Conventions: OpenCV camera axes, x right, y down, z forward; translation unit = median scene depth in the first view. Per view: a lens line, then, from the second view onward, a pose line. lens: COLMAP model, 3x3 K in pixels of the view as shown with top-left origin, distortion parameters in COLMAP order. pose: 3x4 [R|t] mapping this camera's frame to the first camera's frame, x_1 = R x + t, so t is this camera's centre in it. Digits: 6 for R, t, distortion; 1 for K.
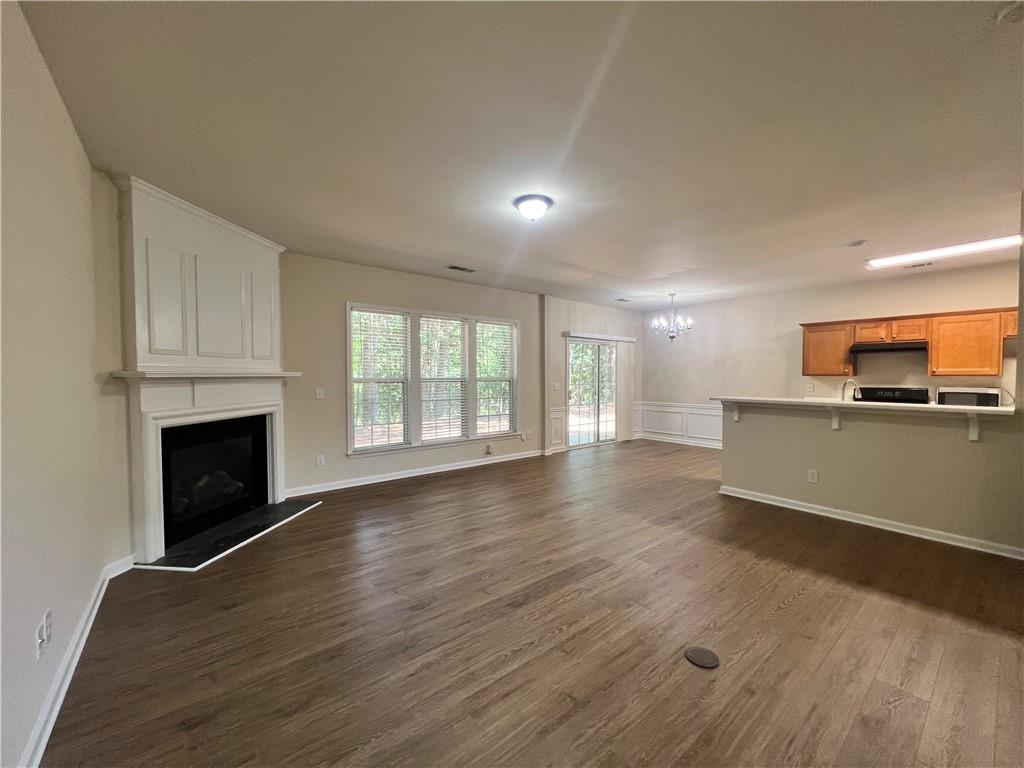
lens RADIAL K [[407.4, 0, 512.7], [0, 407.4, 387.1], [0, 0, 1]] dist [0.001276, 0.000301]
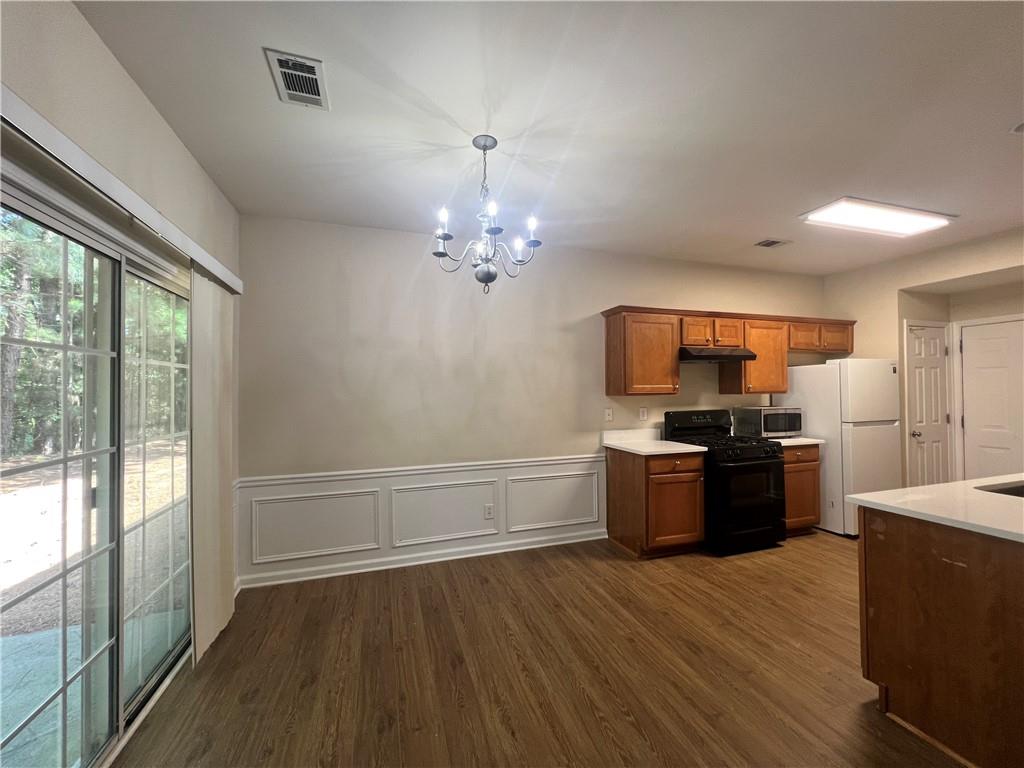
lens RADIAL K [[407.4, 0, 512.7], [0, 407.4, 387.1], [0, 0, 1]] dist [0.001276, 0.000301]
pose [[0.351214, 0.008660, 0.936255, 0.119482], [0.042109, 0.998799, -0.025035, -0.033437], [-0.935348, 0.048217, 0.350427, 0.983664]]
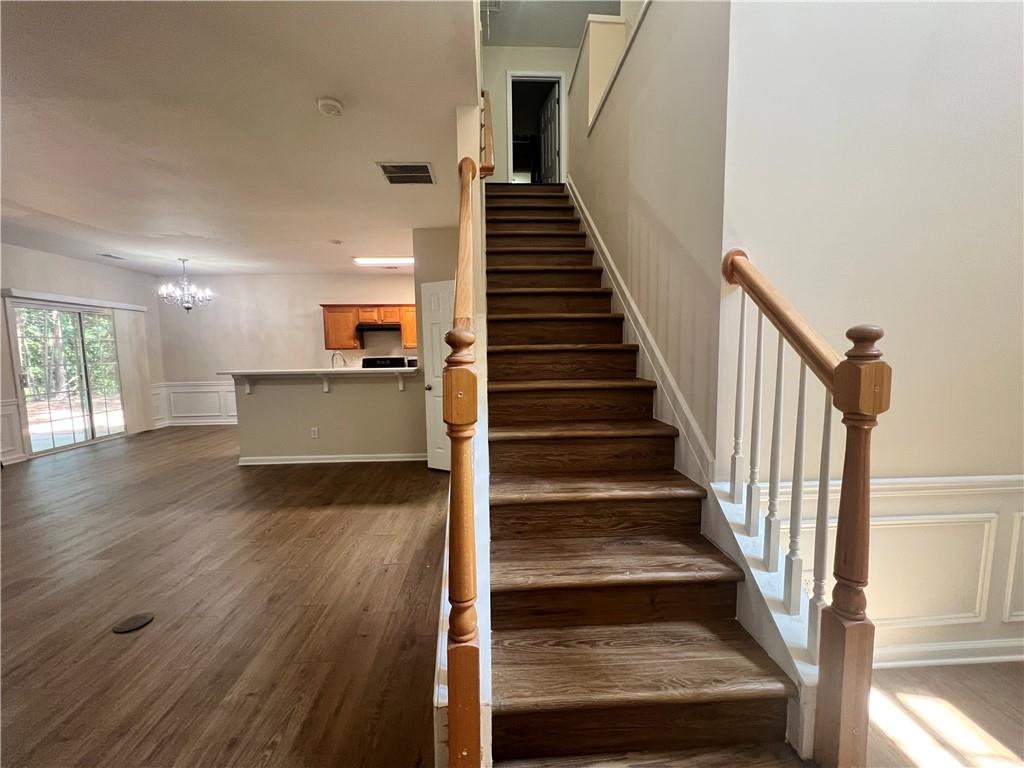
lens RADIAL K [[407.4, 0, 512.7], [0, 407.4, 387.1], [0, 0, 1]] dist [0.001276, 0.000301]
pose [[0.581954, -0.086965, 0.808559, 0.075653], [0.039050, 0.996107, 0.079030, 0.008016], [-0.812284, -0.014418, 0.583084, -0.117380]]
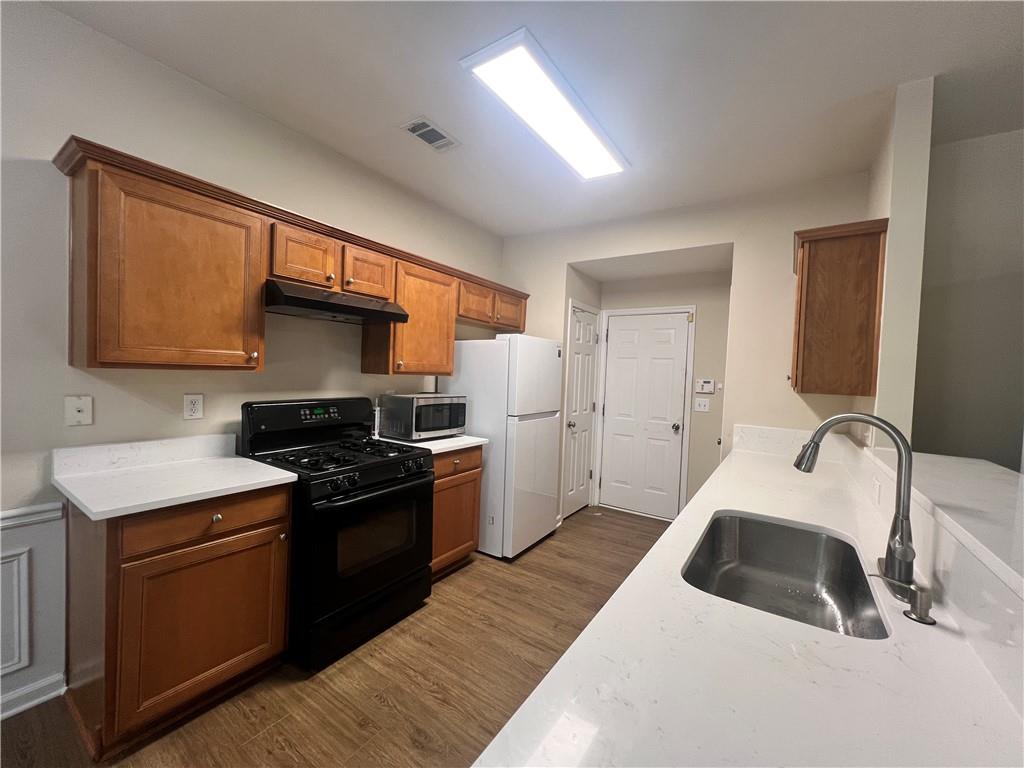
lens RADIAL K [[407.4, 0, 512.7], [0, 407.4, 387.1], [0, 0, 1]] dist [0.001276, 0.000301]
pose [[-0.297974, -0.043099, 0.953601, 0.426476], [-0.005052, 0.999037, 0.043574, -0.029021], [-0.954561, 0.008166, -0.297905, 0.869214]]
